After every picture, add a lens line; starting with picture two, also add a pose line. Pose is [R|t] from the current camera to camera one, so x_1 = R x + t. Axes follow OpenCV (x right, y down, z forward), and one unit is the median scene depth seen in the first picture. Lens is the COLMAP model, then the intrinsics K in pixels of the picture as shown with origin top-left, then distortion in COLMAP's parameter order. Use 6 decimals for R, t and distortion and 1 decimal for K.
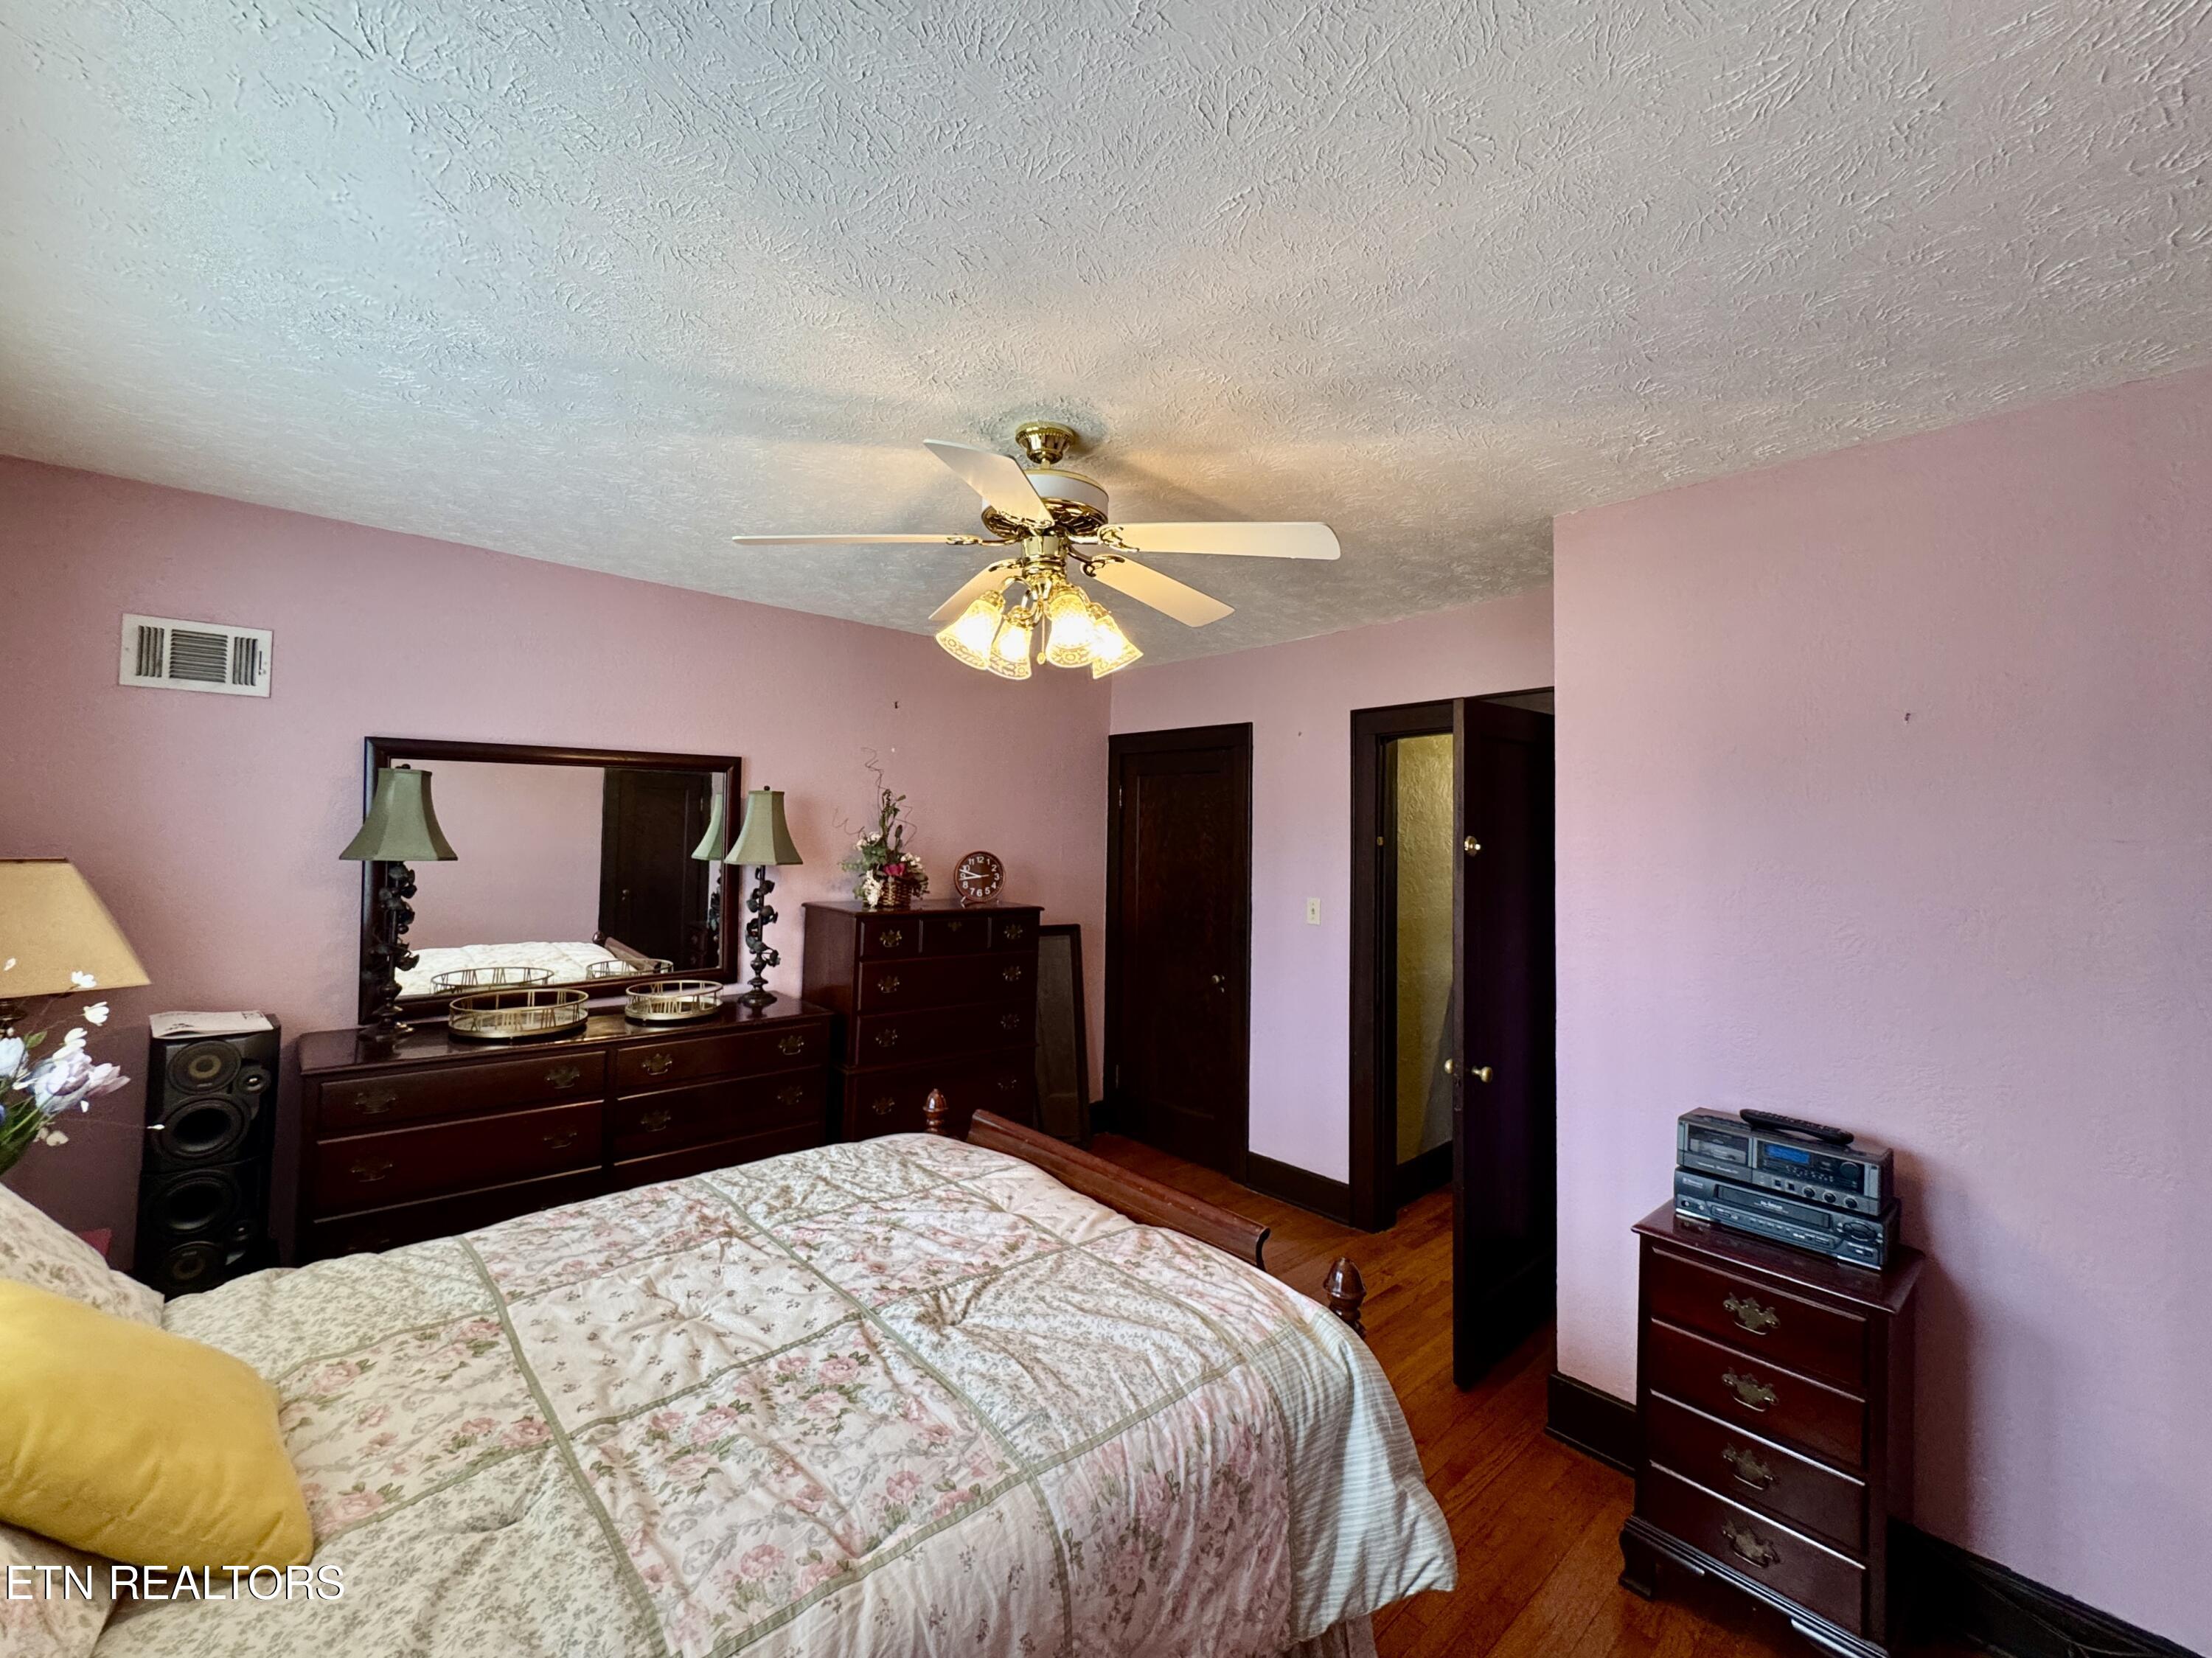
lens RADIAL K [[892.9, 0, 1104.3], [0, 892.9, 814.6], [0, 0, 1]] dist [-0.000468, 0.000046]
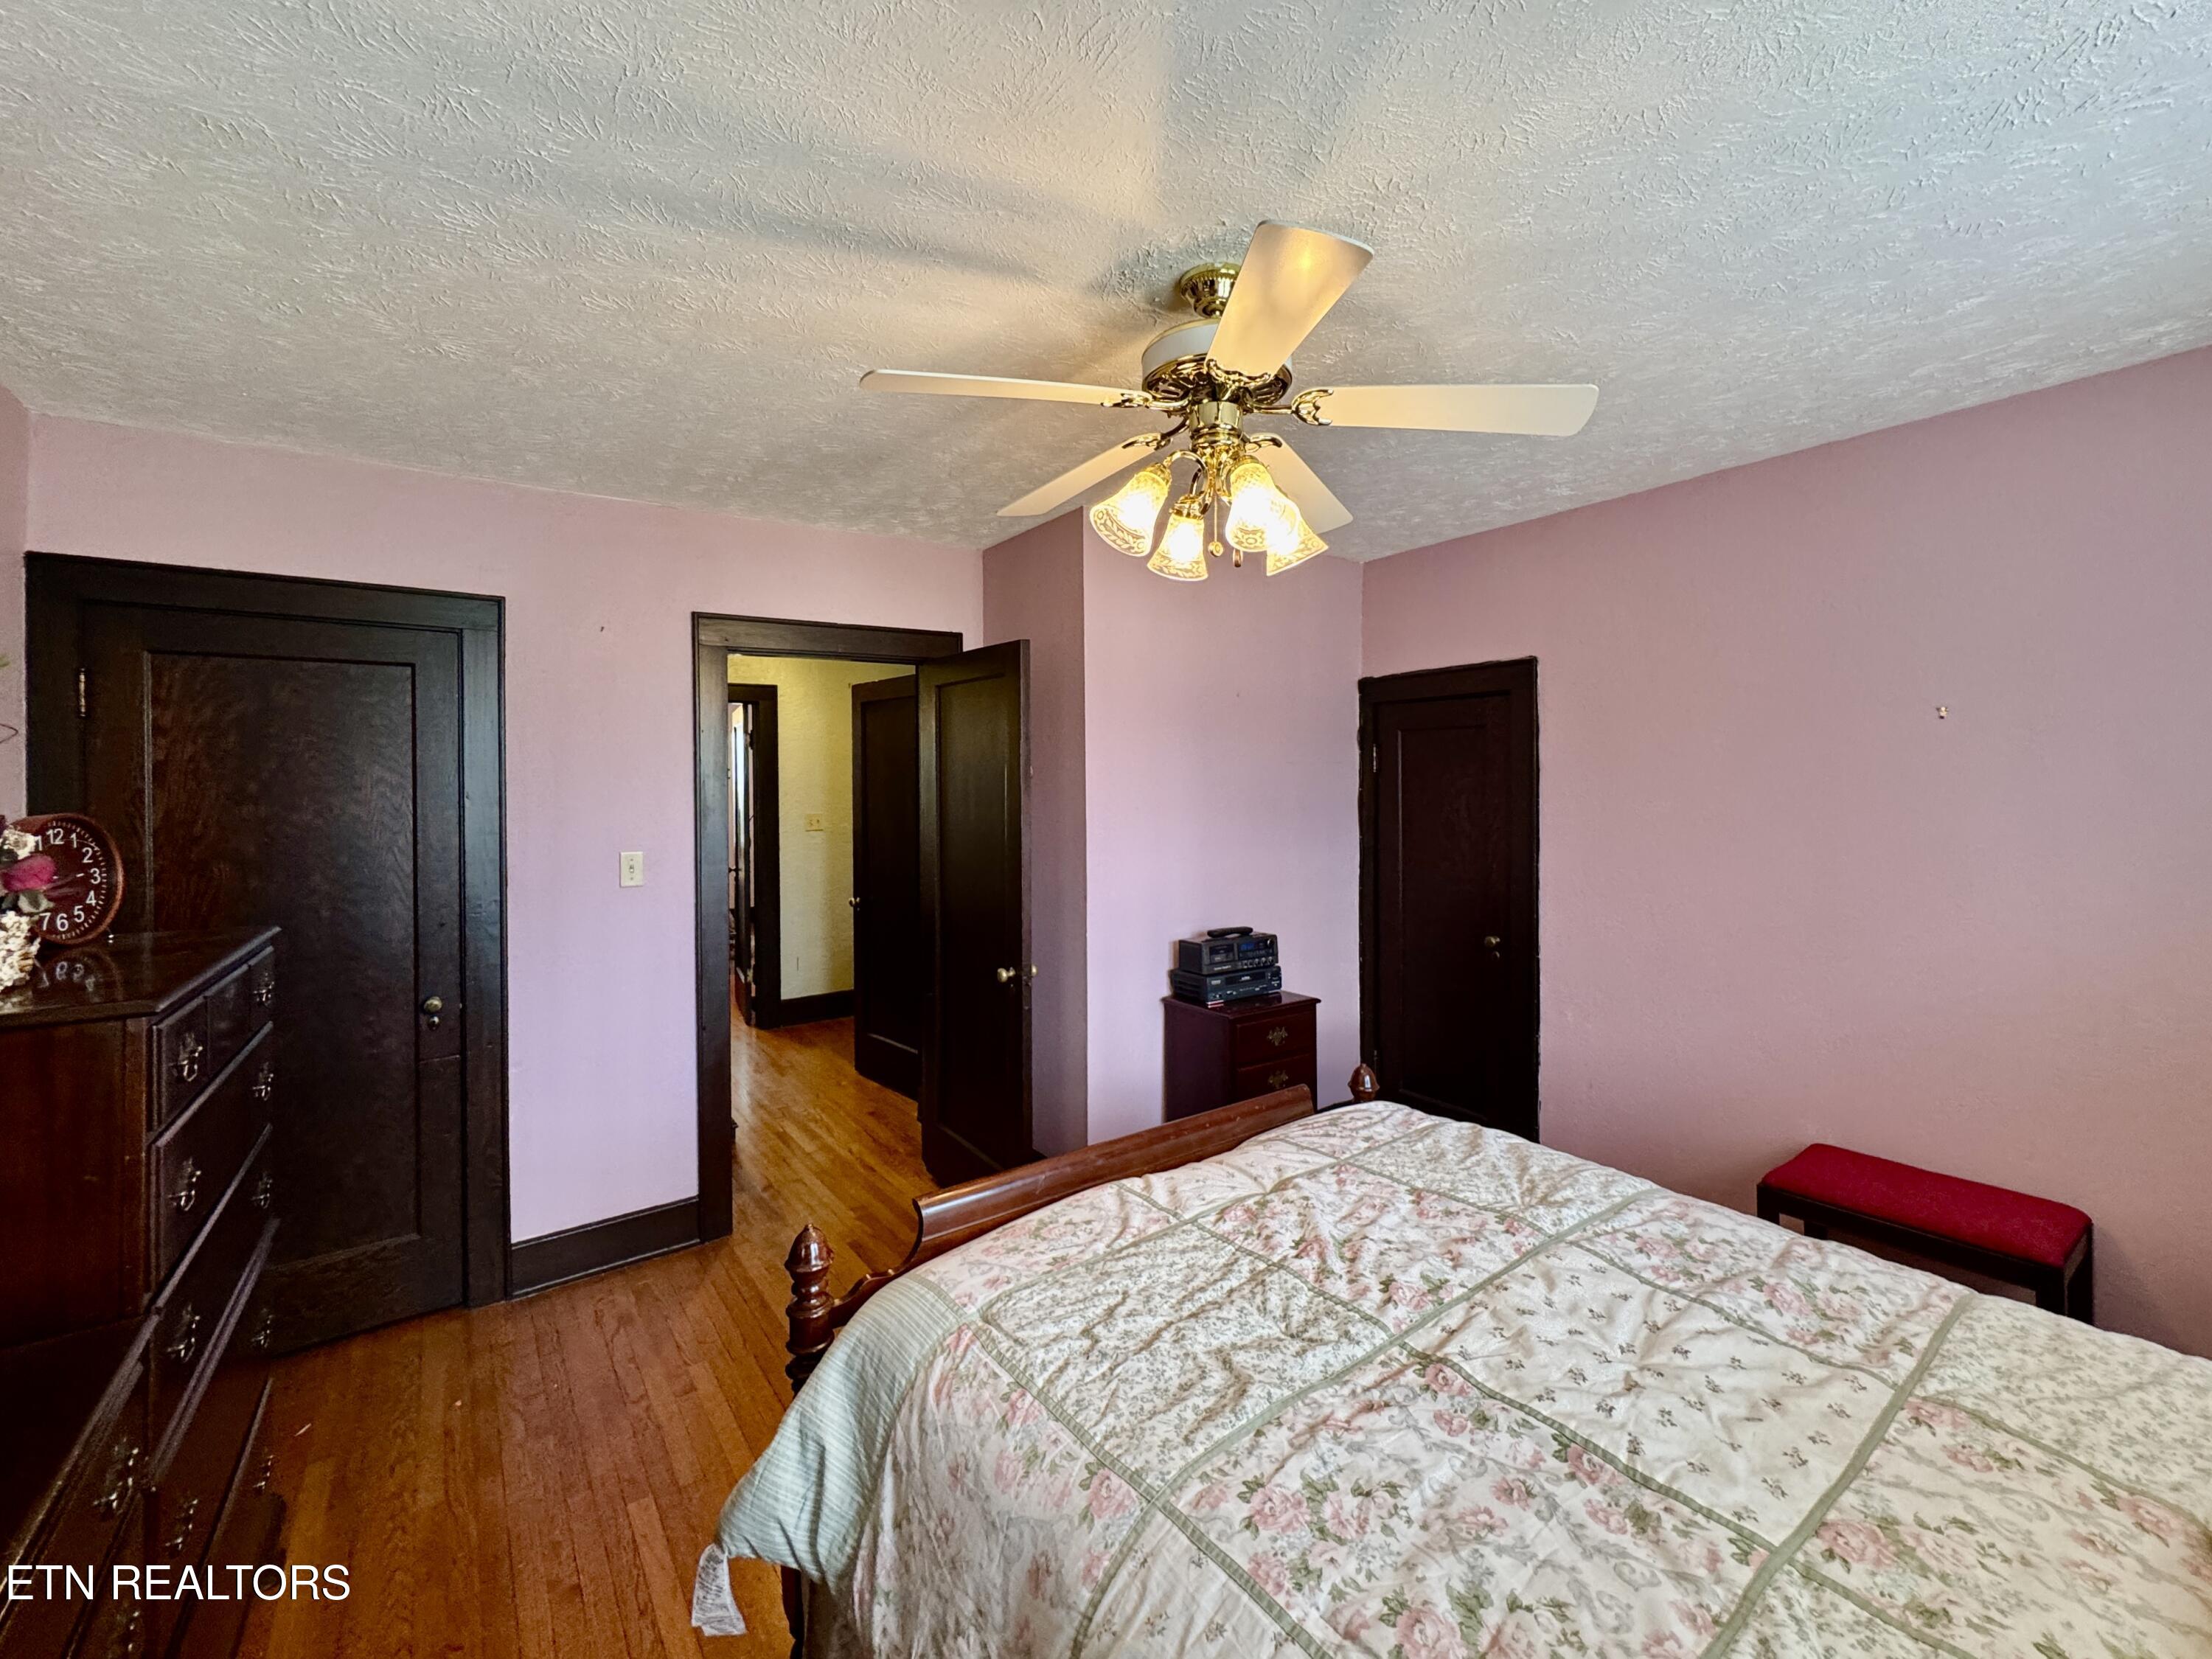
lens RADIAL K [[926.6, 0, 1096.9], [0, 926.6, 777.8], [0, 0, 1]] dist [0.000561, 0.000222]
pose [[0.113914, -0.015129, 0.993375, -1.176755], [-0.012720, 0.999780, 0.016685, 0.033069], [-0.993409, -0.014536, 0.113697, 1.231213]]
